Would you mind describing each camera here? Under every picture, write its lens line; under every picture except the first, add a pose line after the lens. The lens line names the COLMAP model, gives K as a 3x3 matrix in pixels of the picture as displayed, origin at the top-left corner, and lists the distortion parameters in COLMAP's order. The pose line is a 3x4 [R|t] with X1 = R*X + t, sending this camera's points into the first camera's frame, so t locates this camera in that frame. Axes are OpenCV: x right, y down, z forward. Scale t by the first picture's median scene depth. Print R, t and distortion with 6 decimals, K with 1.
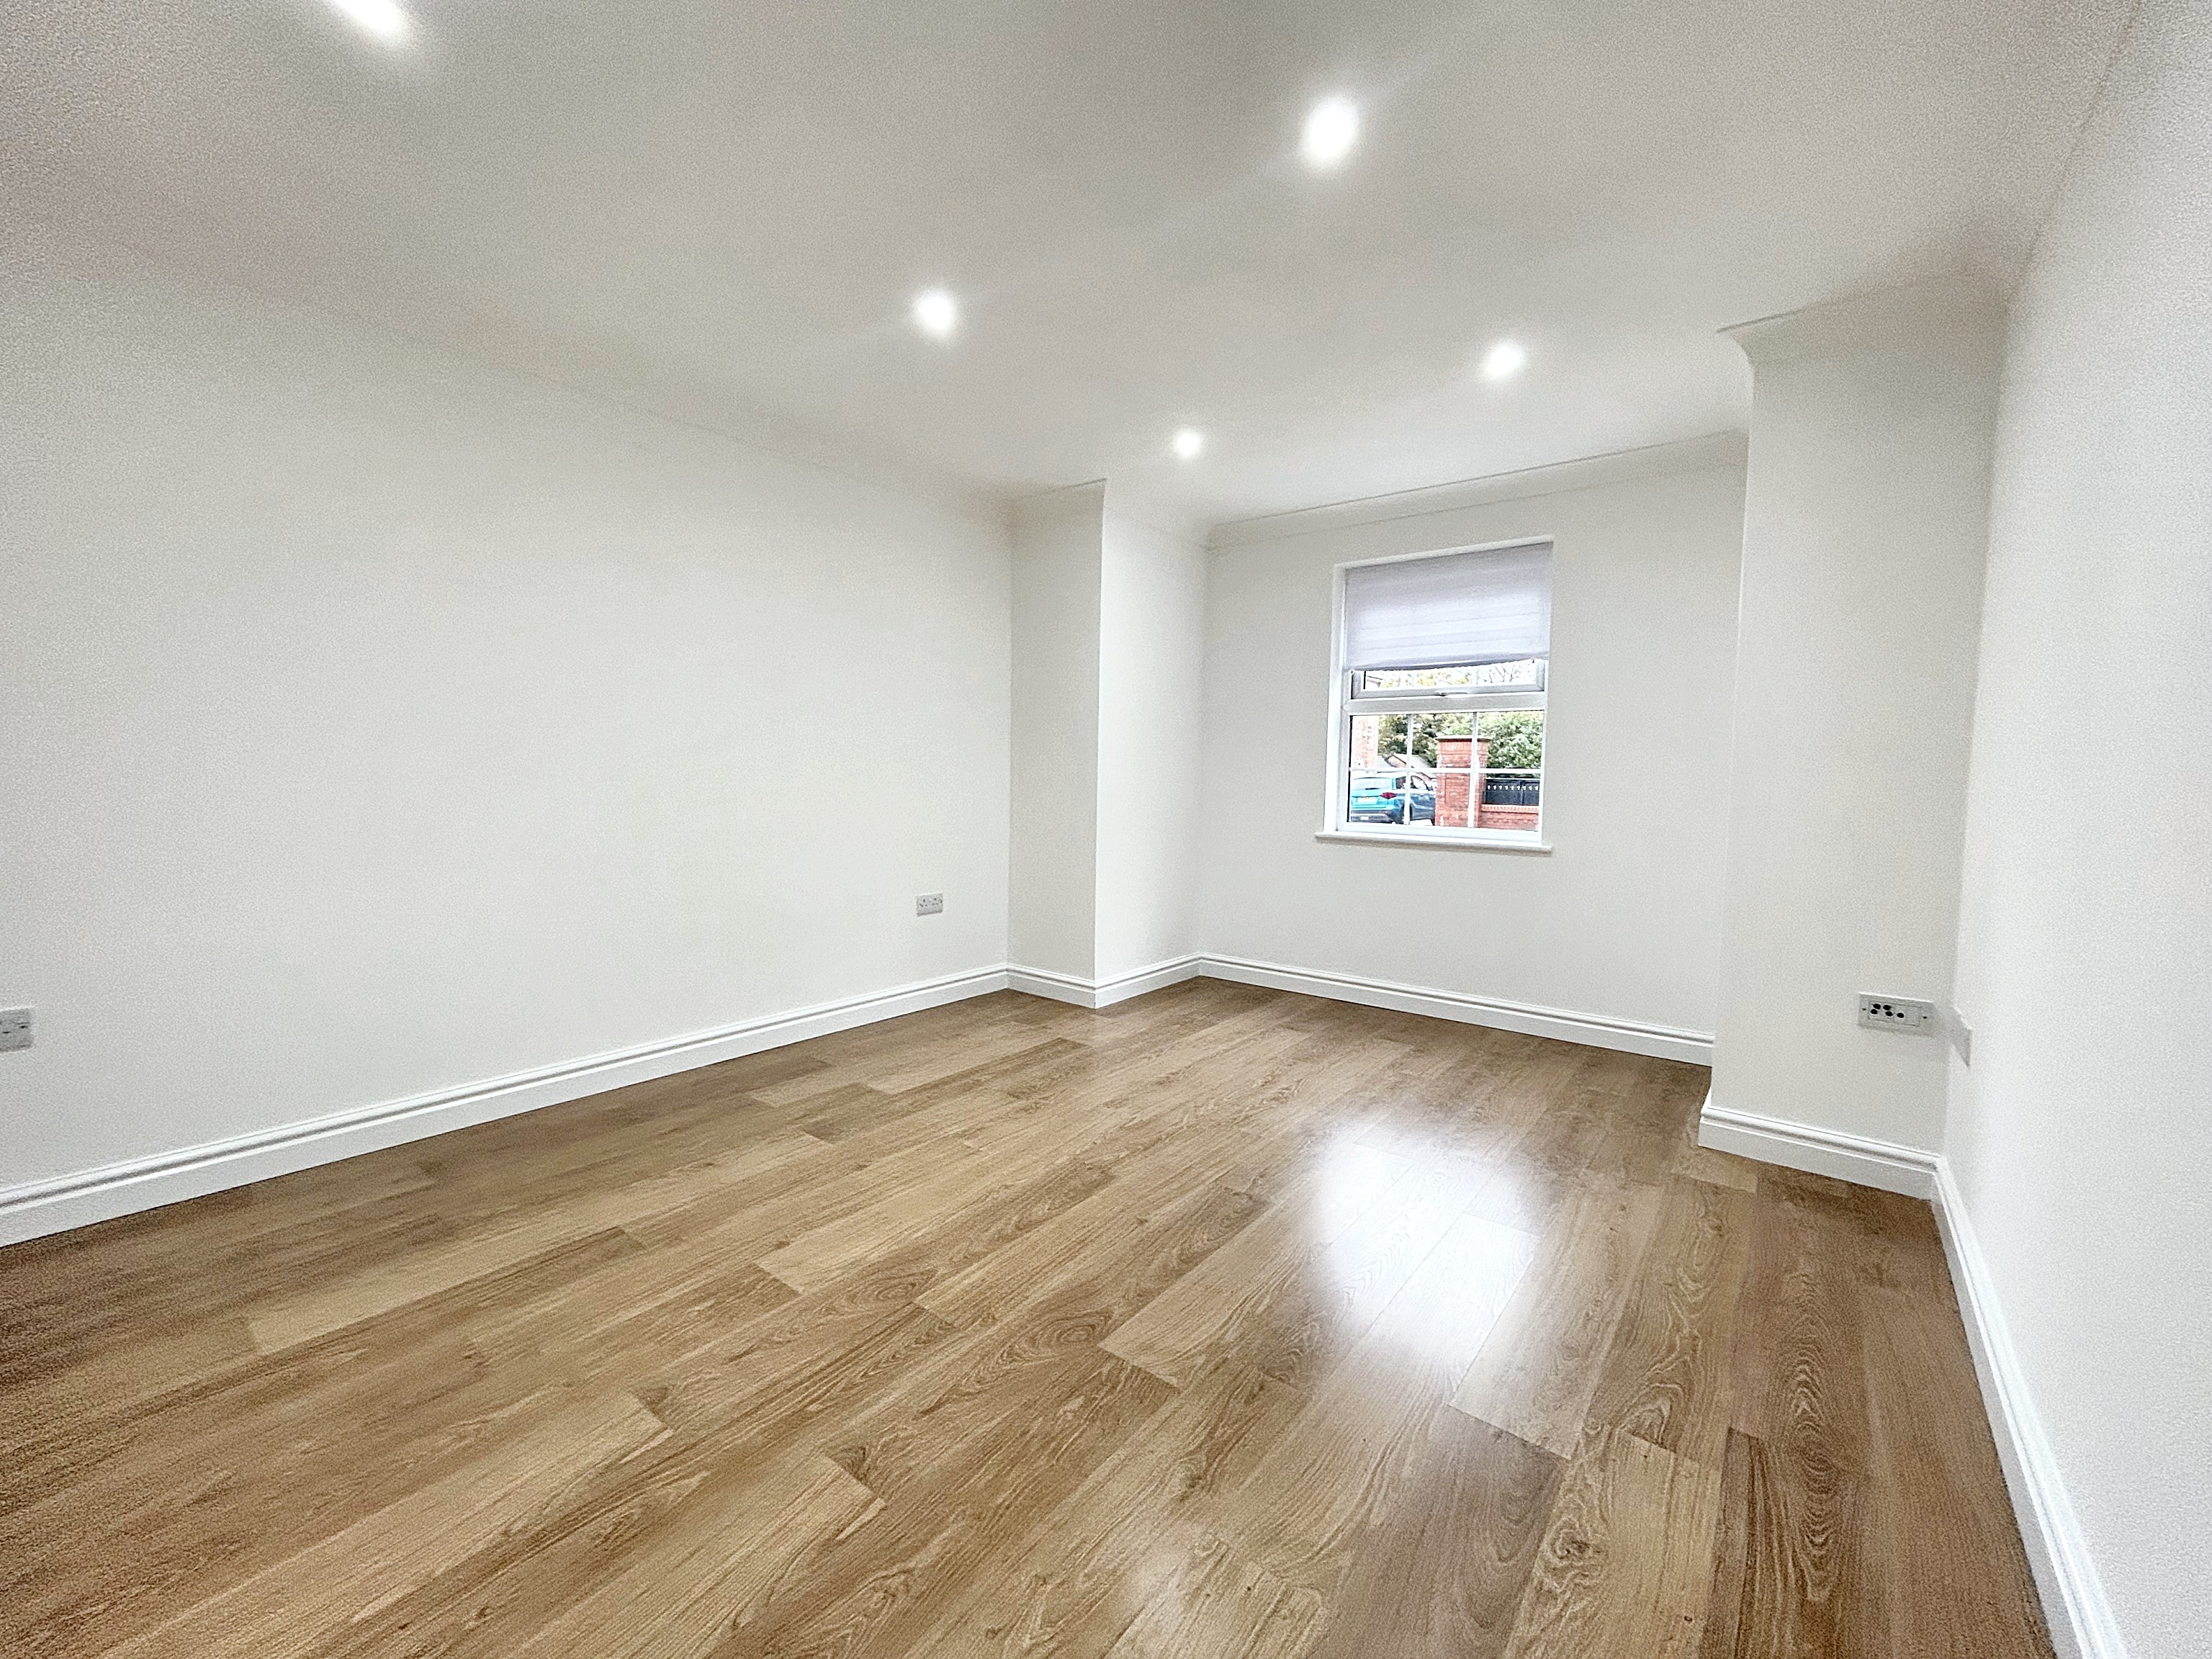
lens RADIAL K [[888.6, 0, 1108.1], [0, 888.6, 828.0], [0, 0, 1]] dist [-0.001827, 0.000237]
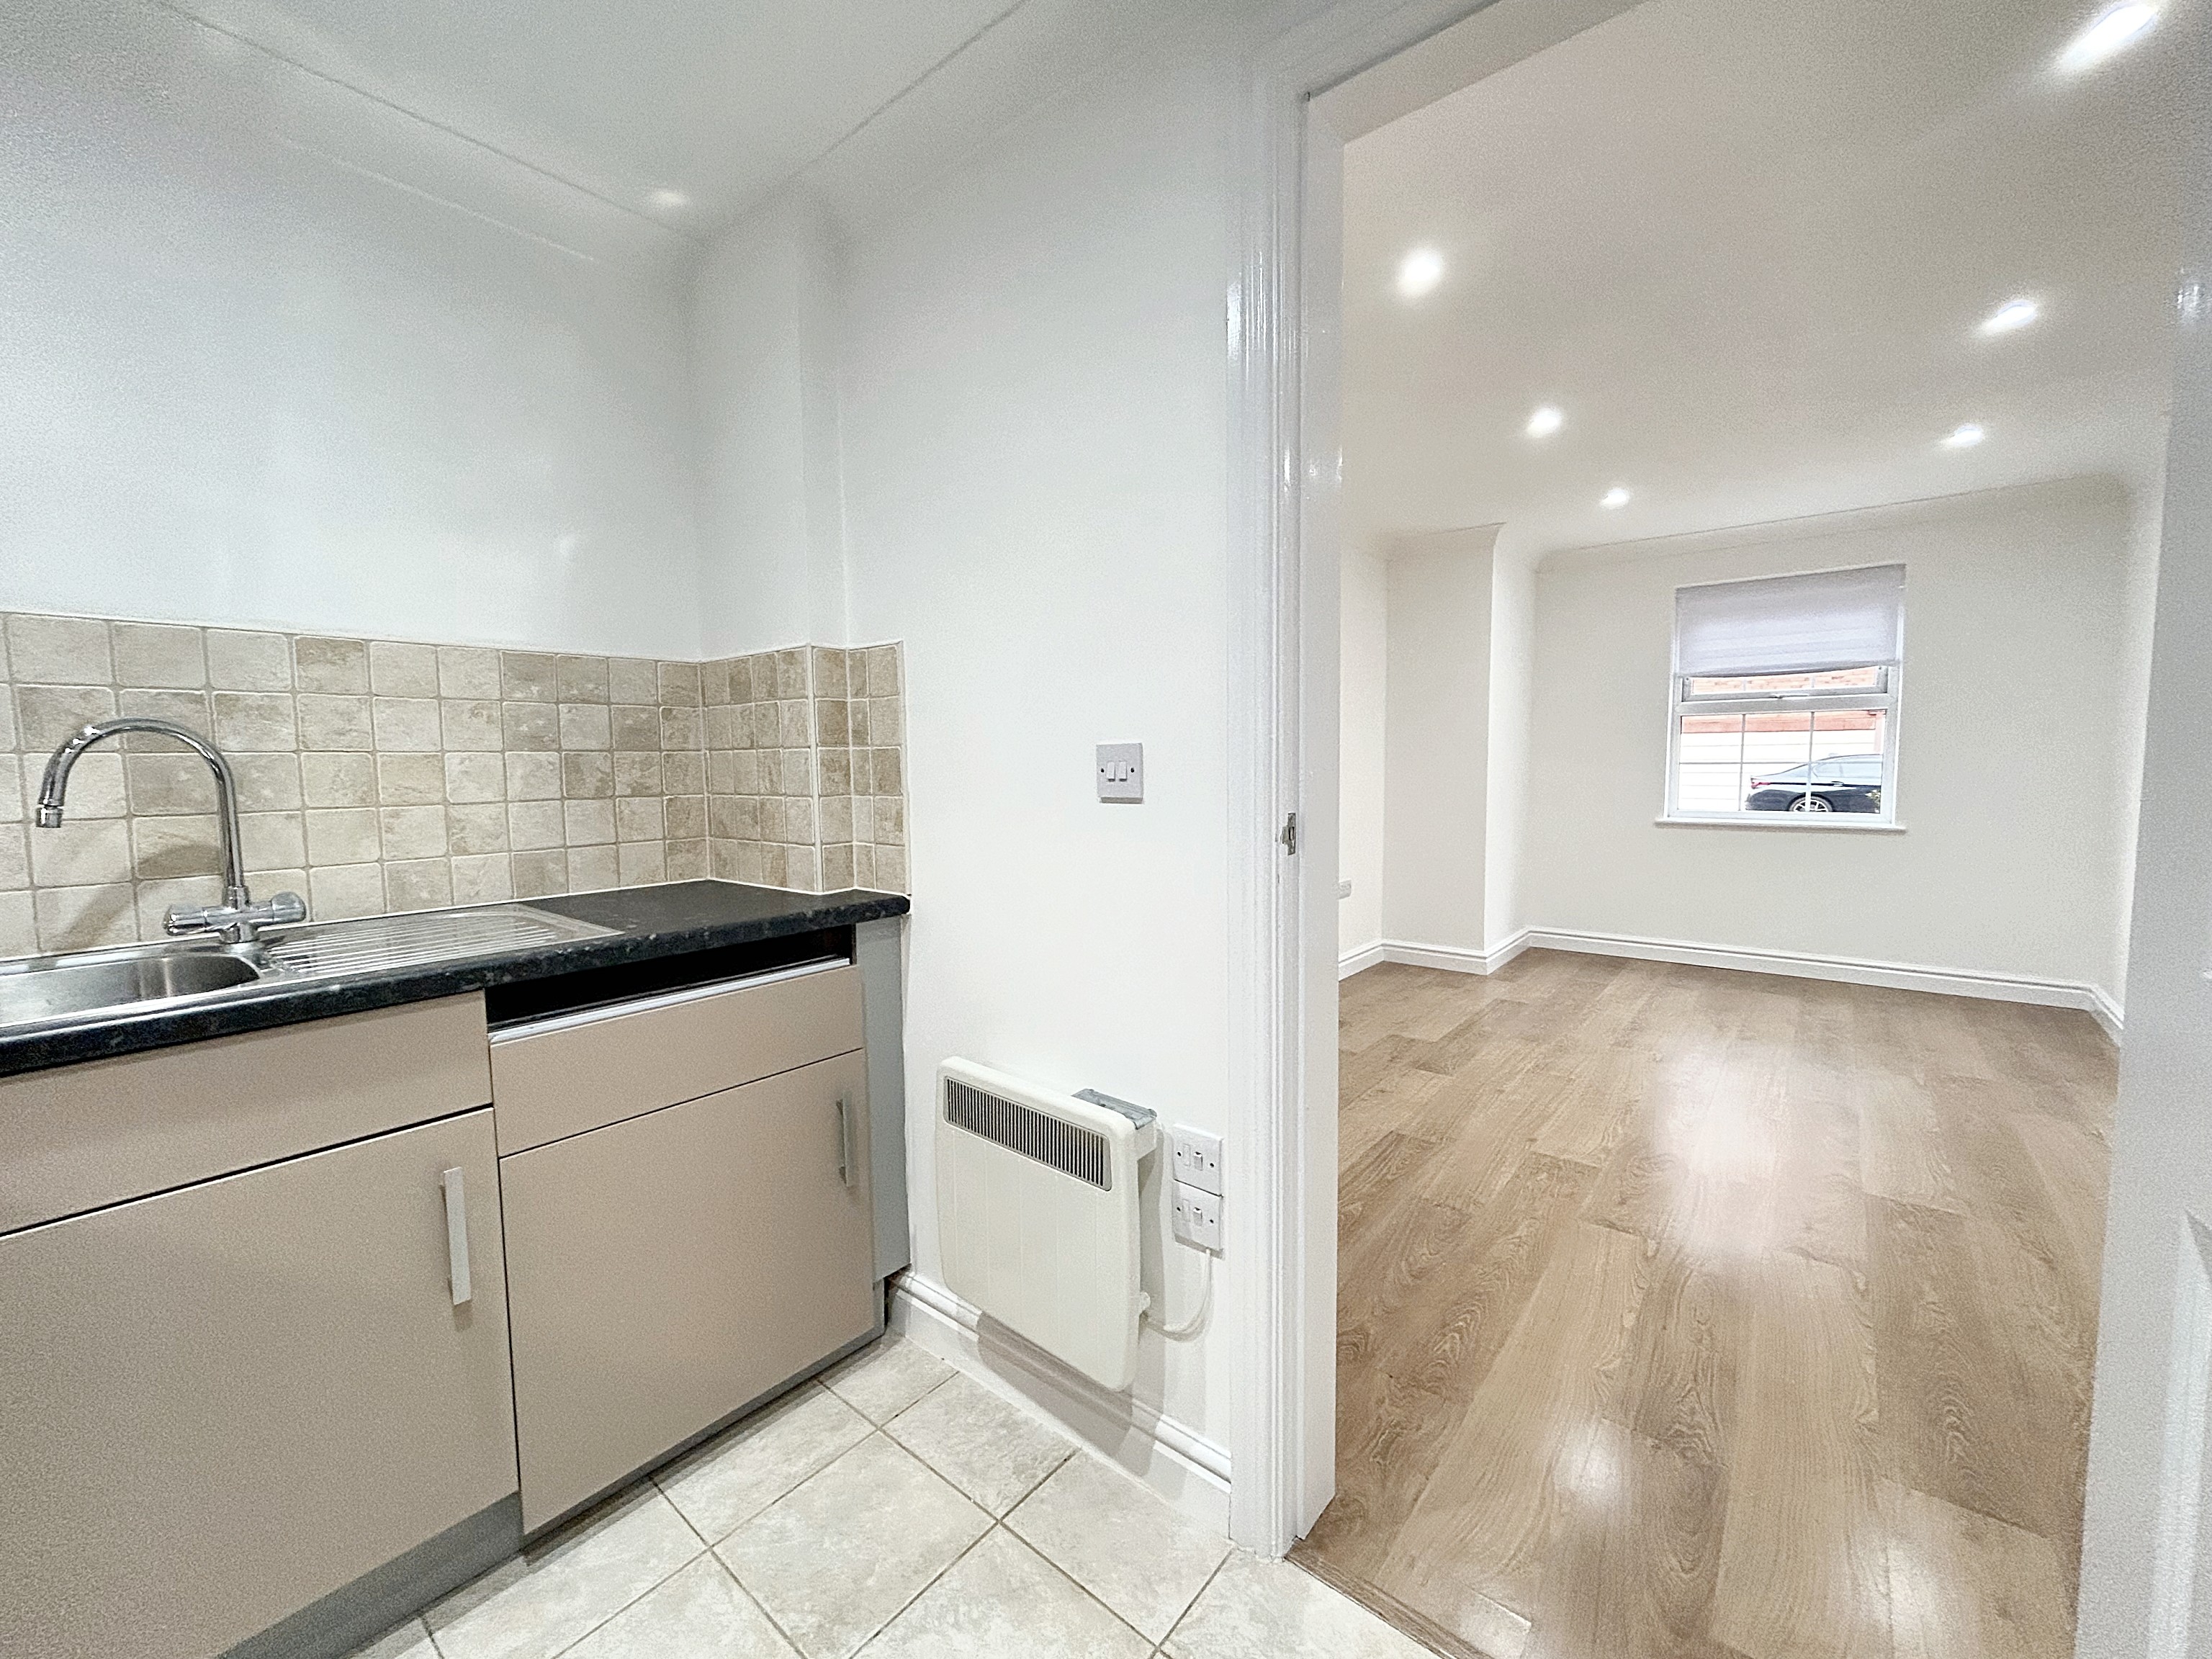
lens RADIAL K [[888.6, 0, 1108.1], [0, 888.6, 828.0], [0, 0, 1]] dist [-0.001827, 0.000237]
pose [[0.999546, -0.024956, -0.016878, -0.856039], [0.025159, 0.999612, 0.011945, -0.028535], [0.016573, -0.012364, 0.999786, -0.301321]]
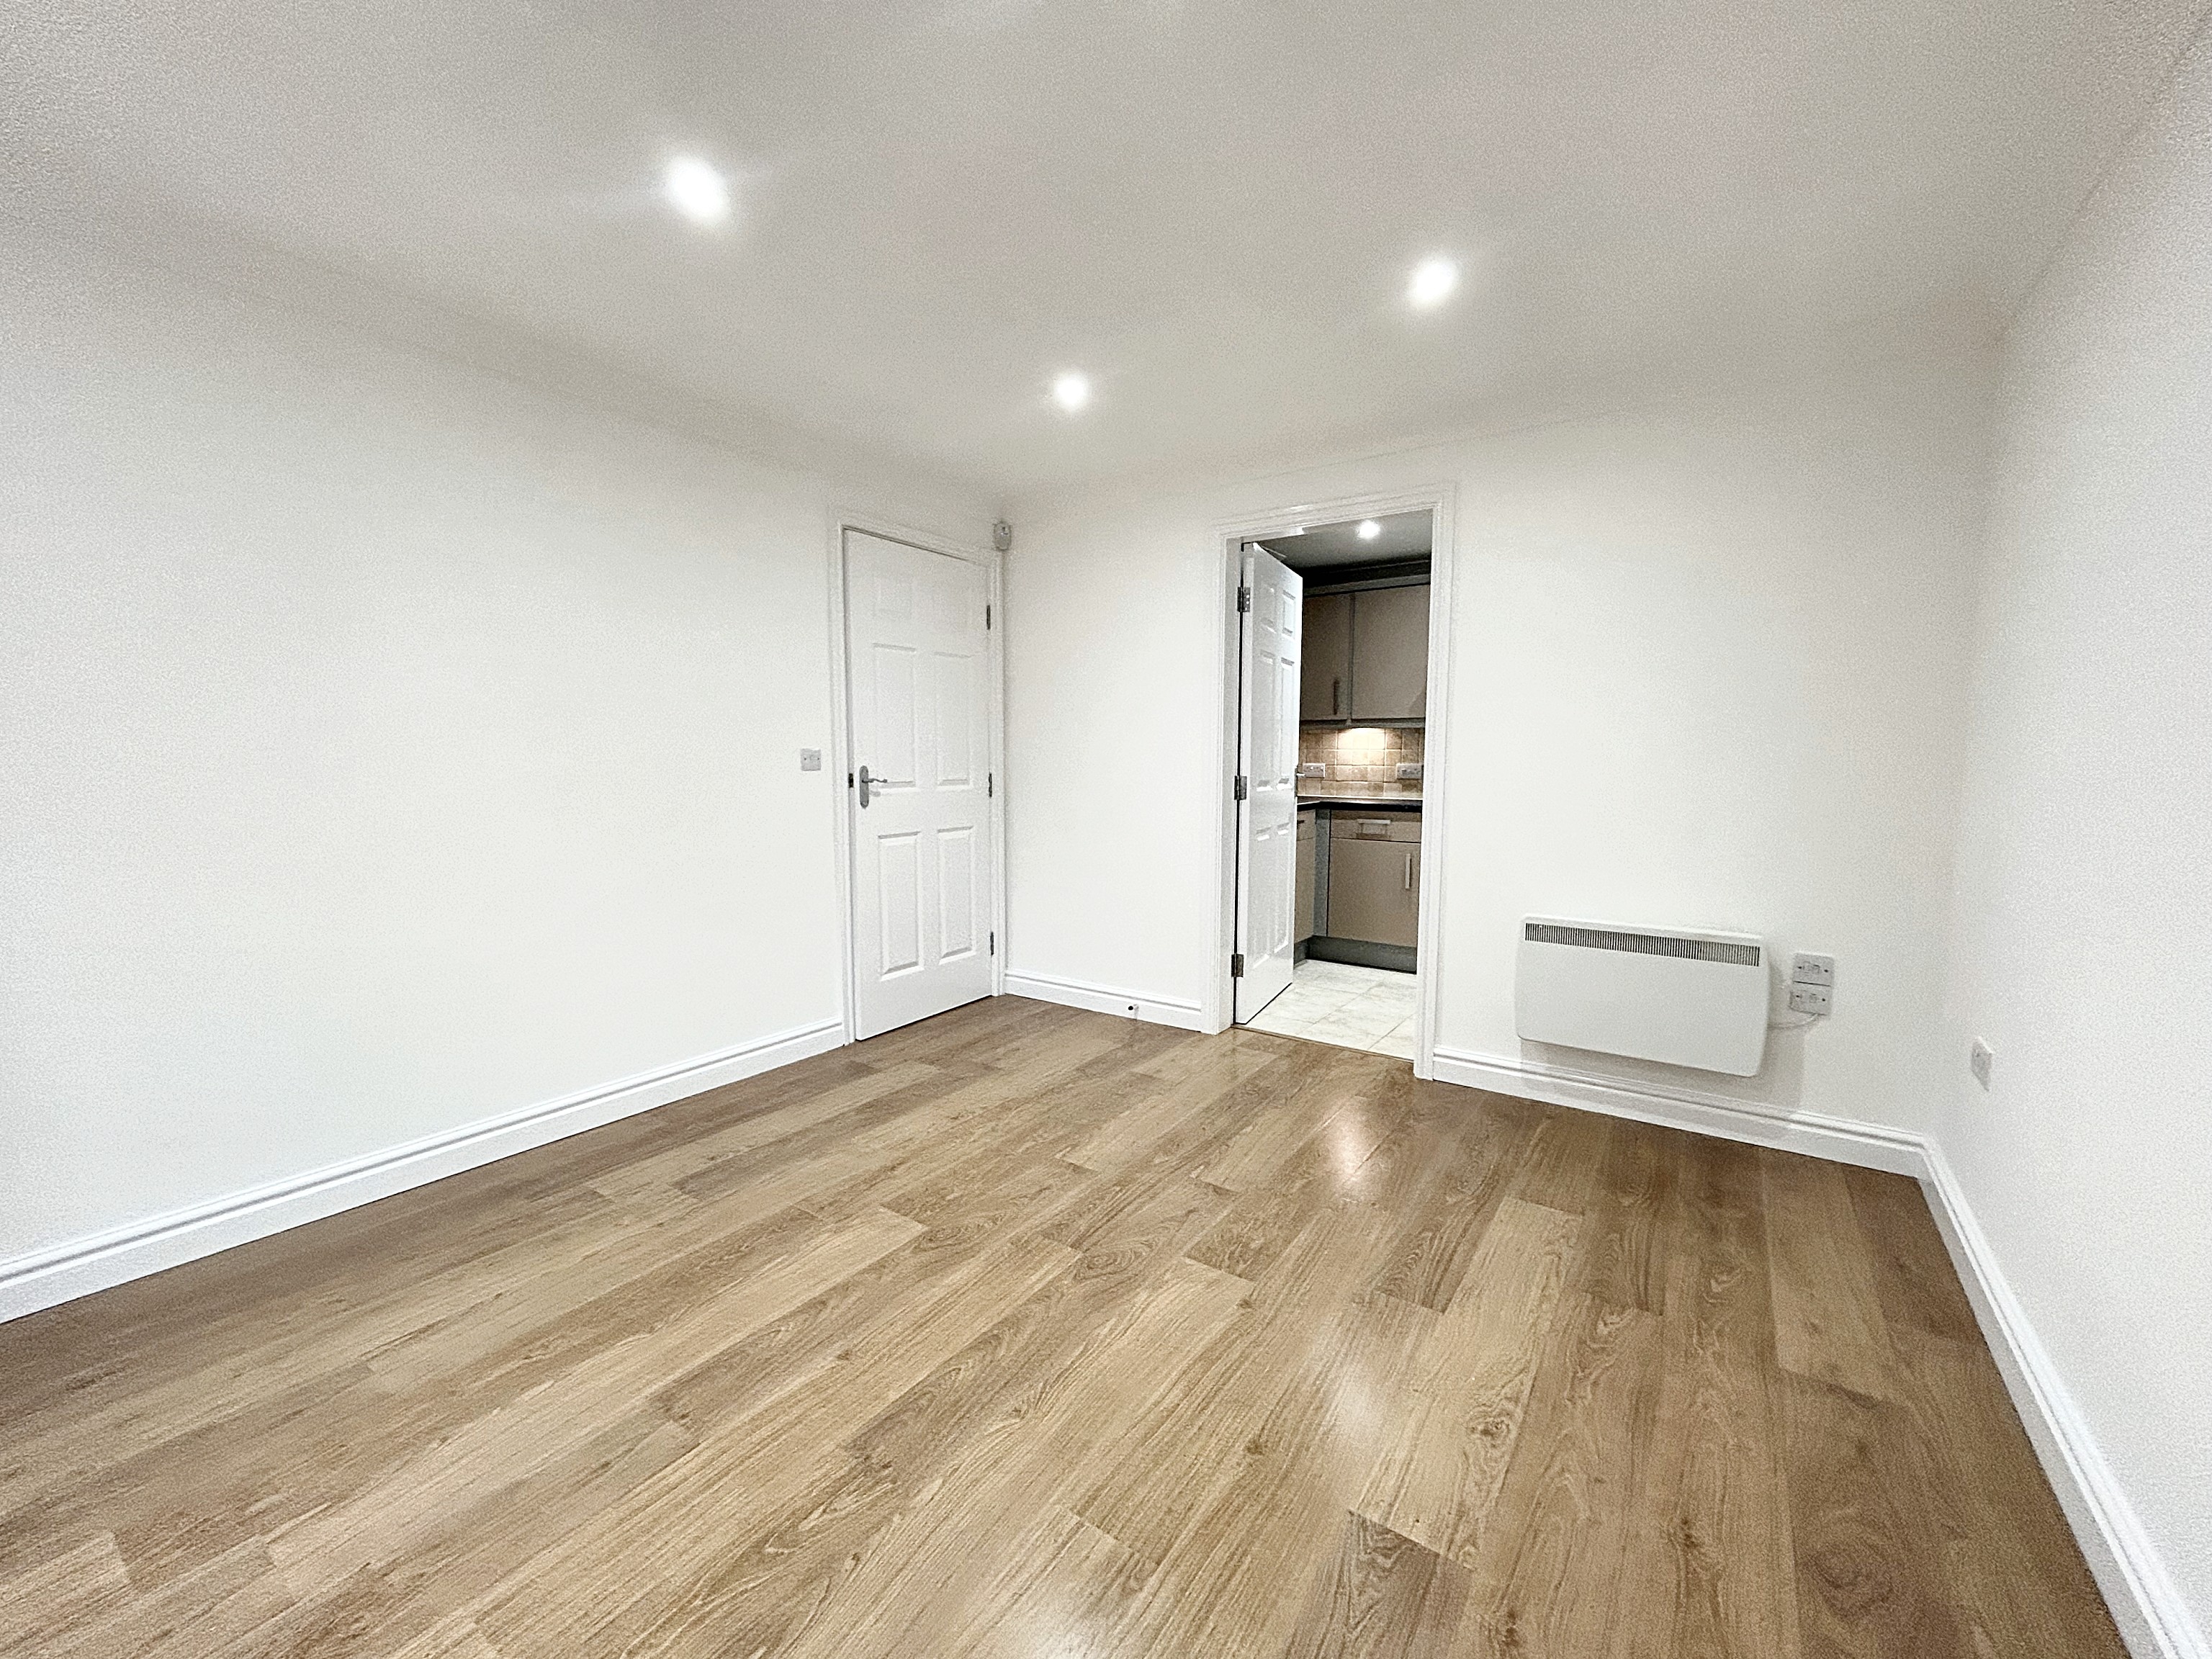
lens RADIAL K [[893.3, 0, 1098.6], [0, 893.3, 832.1], [0, 0, 1]] dist [0.021463, 0.000138]
pose [[-0.998638, -0.010488, -0.051105, -0.137663], [-0.018387, 0.987485, 0.156636, -0.153940], [0.048823, 0.157363, -0.986333, 1.640100]]
